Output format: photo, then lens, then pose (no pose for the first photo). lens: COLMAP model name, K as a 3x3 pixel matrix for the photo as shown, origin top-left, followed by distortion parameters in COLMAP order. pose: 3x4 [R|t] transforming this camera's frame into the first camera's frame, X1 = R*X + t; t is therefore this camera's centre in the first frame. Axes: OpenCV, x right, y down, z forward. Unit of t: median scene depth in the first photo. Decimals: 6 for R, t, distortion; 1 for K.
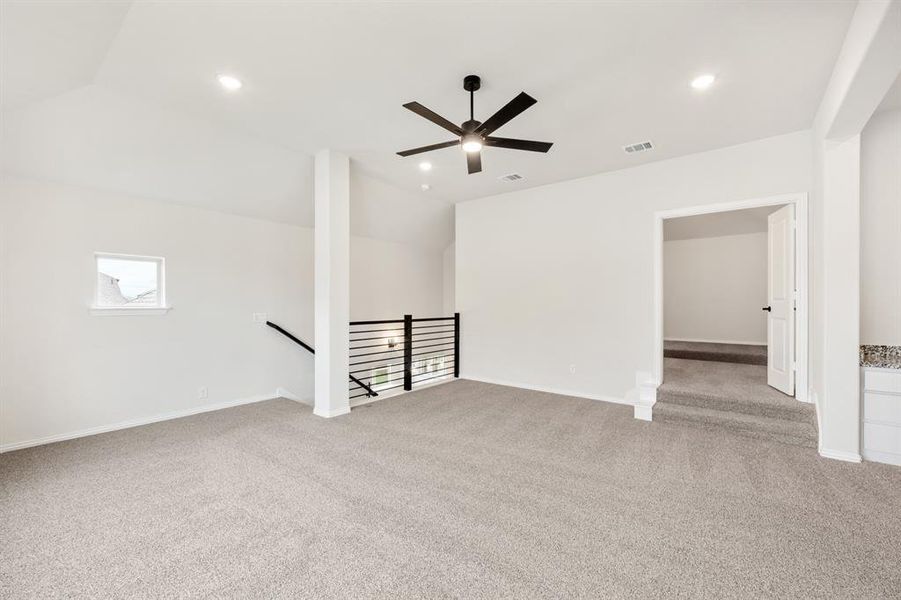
lens RADIAL K [[371.4, 0, 451.6], [0, 371.4, 302.5], [0, 0, 1]] dist [0.001425, 0.000113]
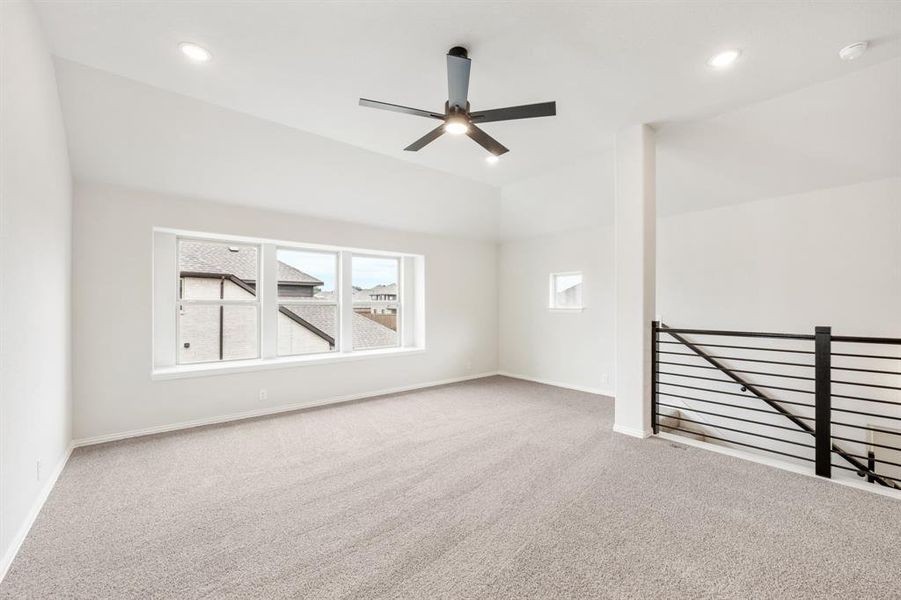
lens RADIAL K [[371.4, 0, 451.7], [0, 371.4, 303.4], [0, 0, 1]] dist [0.001425, 0.000113]
pose [[-0.204691, -0.001836, -0.978825, 0.487064], [0.005290, 0.999982, -0.002982, 0.000512], [0.978812, -0.005788, -0.204677, 0.610781]]
